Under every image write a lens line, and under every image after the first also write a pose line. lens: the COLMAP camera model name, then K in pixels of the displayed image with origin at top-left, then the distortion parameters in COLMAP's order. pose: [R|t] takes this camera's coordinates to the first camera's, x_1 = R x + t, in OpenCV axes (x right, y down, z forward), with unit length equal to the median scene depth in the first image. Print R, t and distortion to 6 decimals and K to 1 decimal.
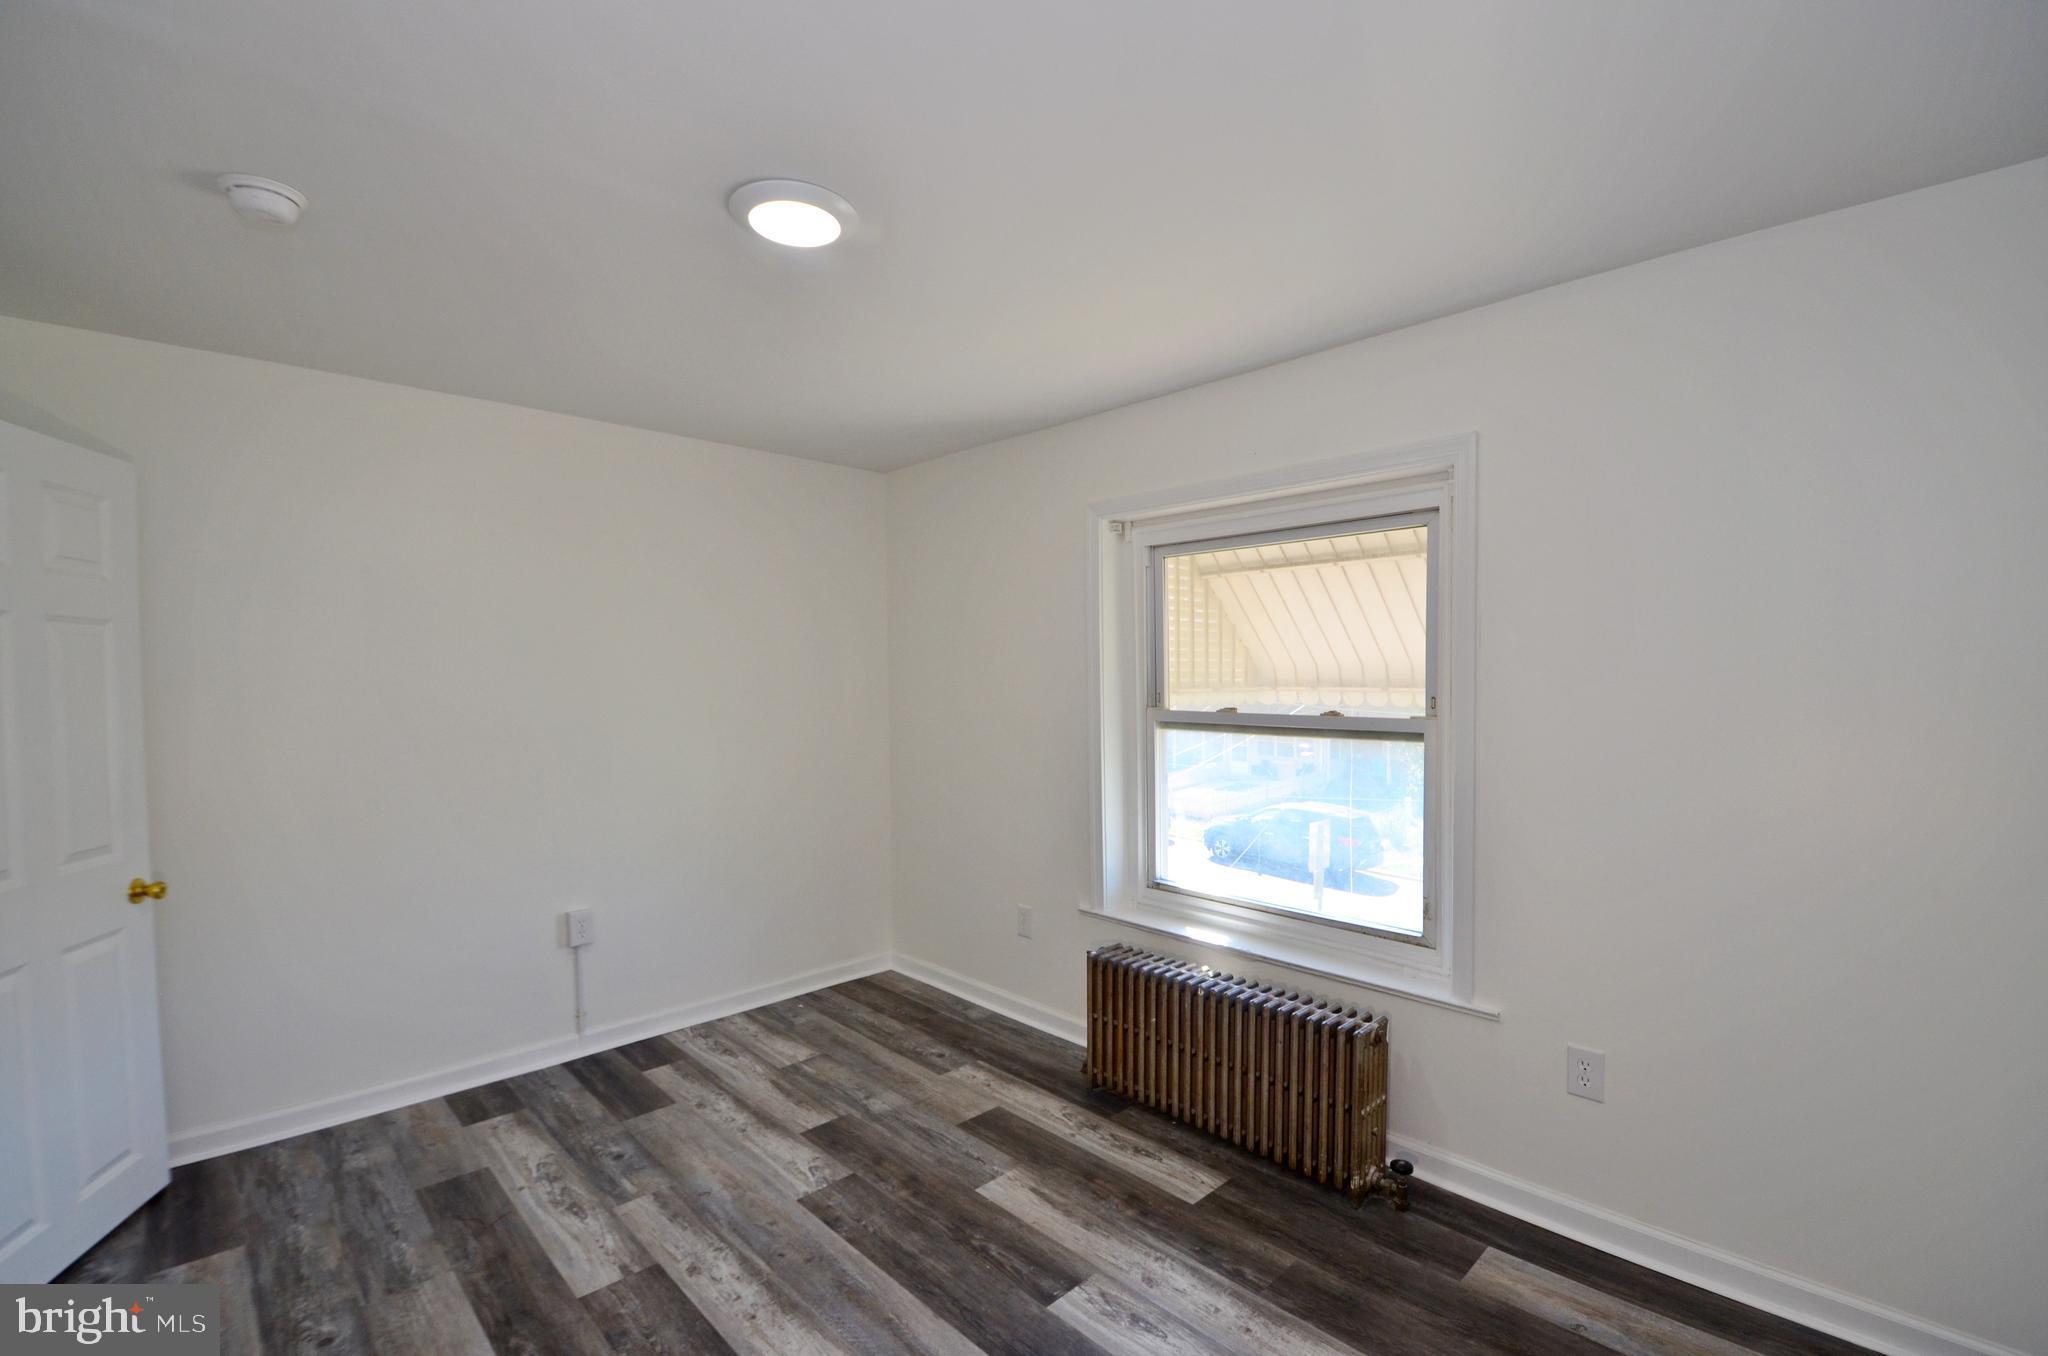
lens RADIAL K [[893.6, 0, 1040.9], [0, 893.6, 707.7], [0, 0, 1]] dist [0.020888, -0.027246]
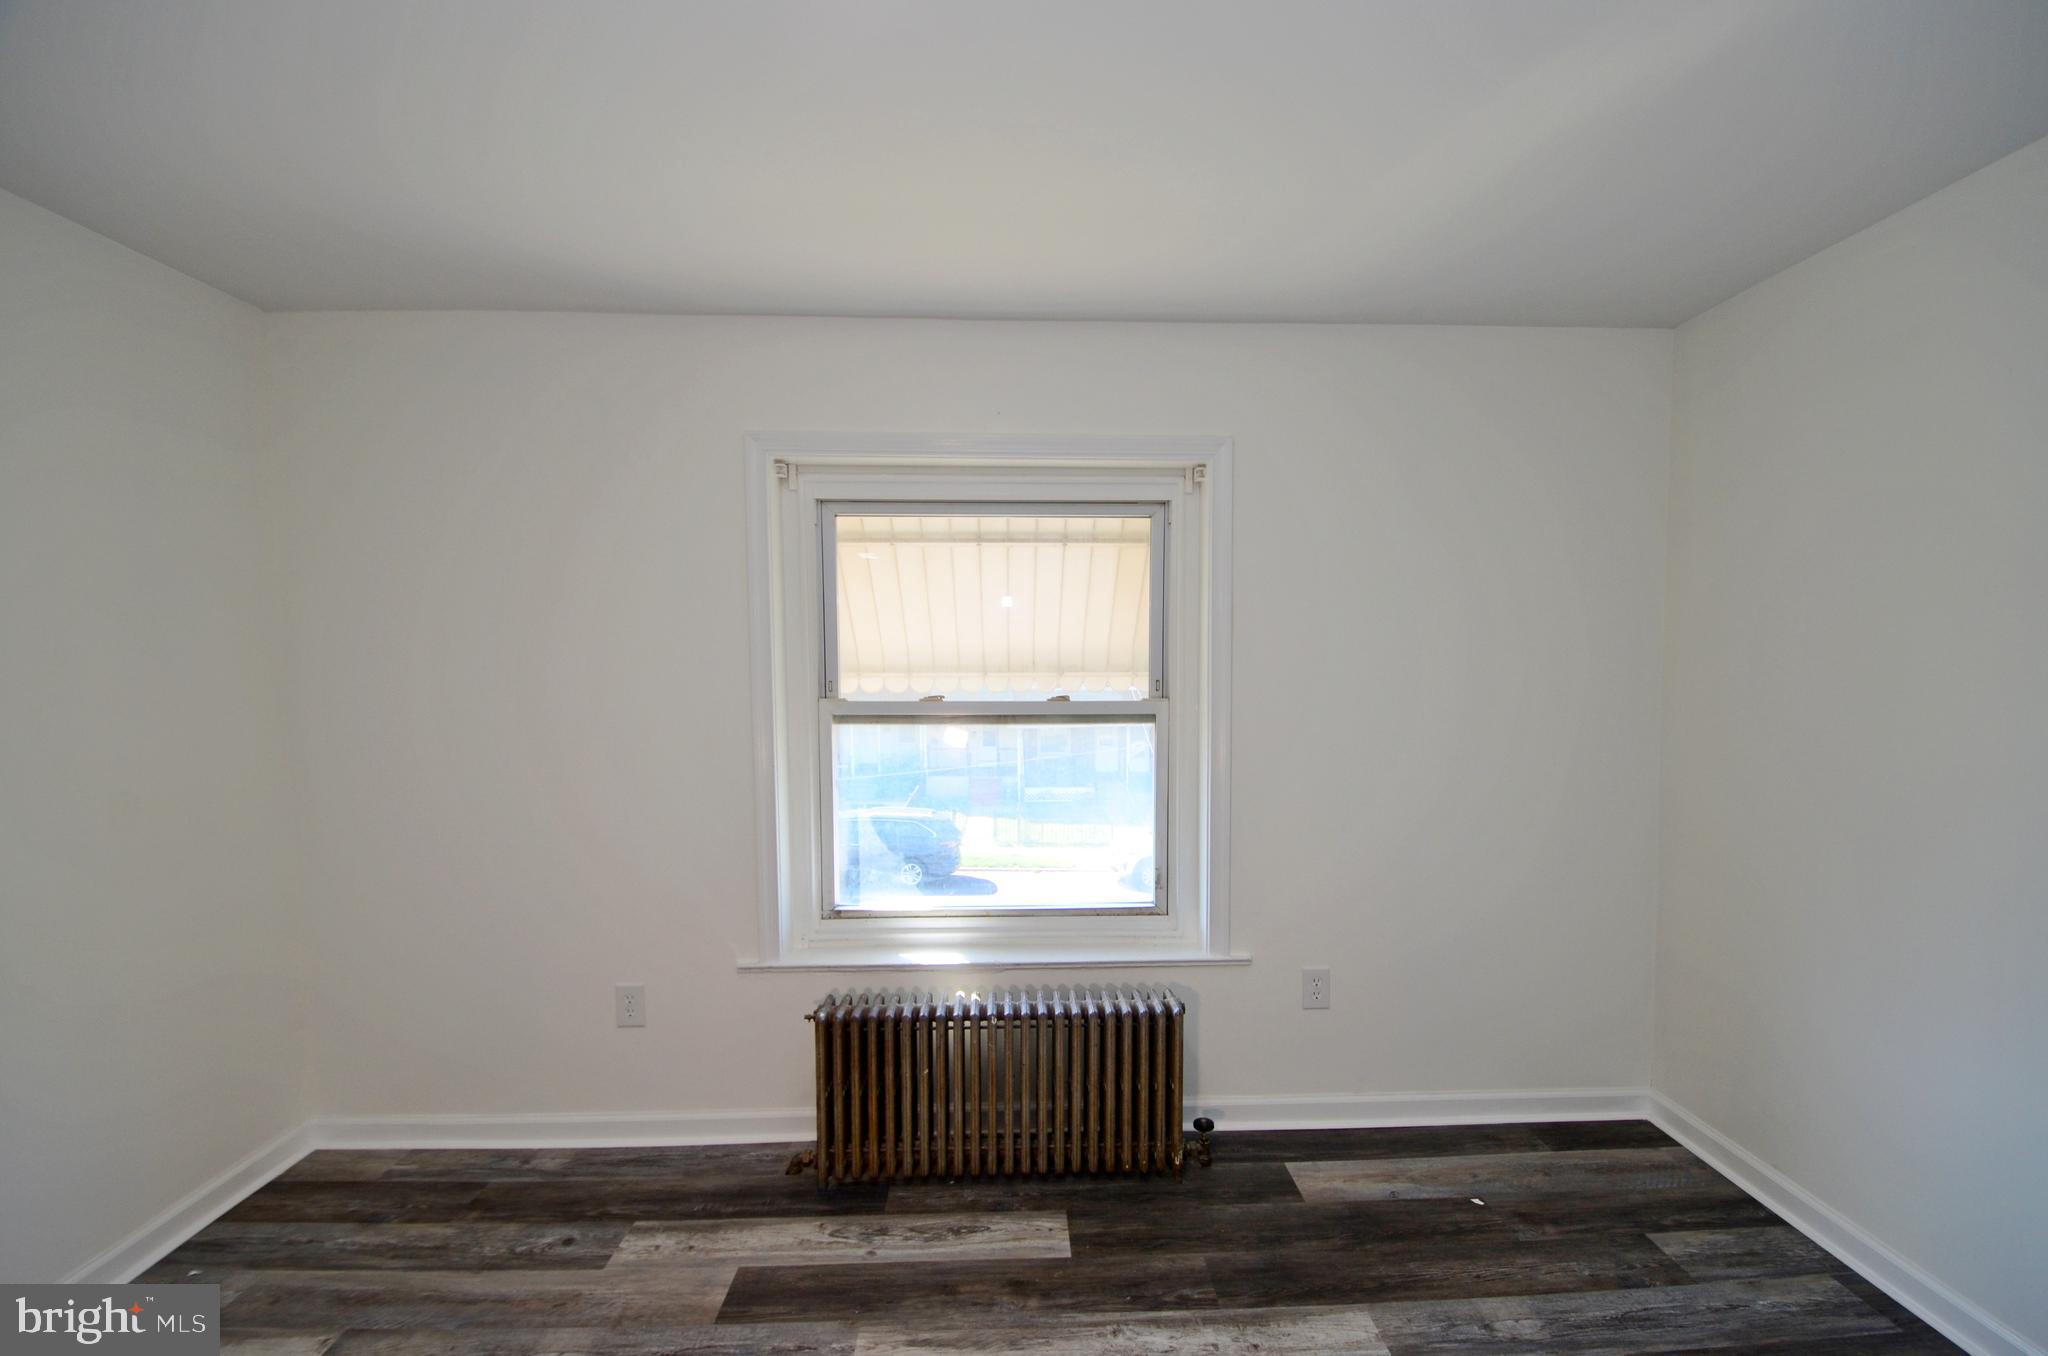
lens RADIAL K [[893.6, 0, 1040.9], [0, 893.6, 707.7], [0, 0, 1]] dist [0.020888, -0.027246]
pose [[0.672024, -0.035431, 0.739682, -0.407706], [0.025992, 0.999368, 0.024255, -0.007720], [-0.740073, 0.002925, 0.672520, 0.358423]]
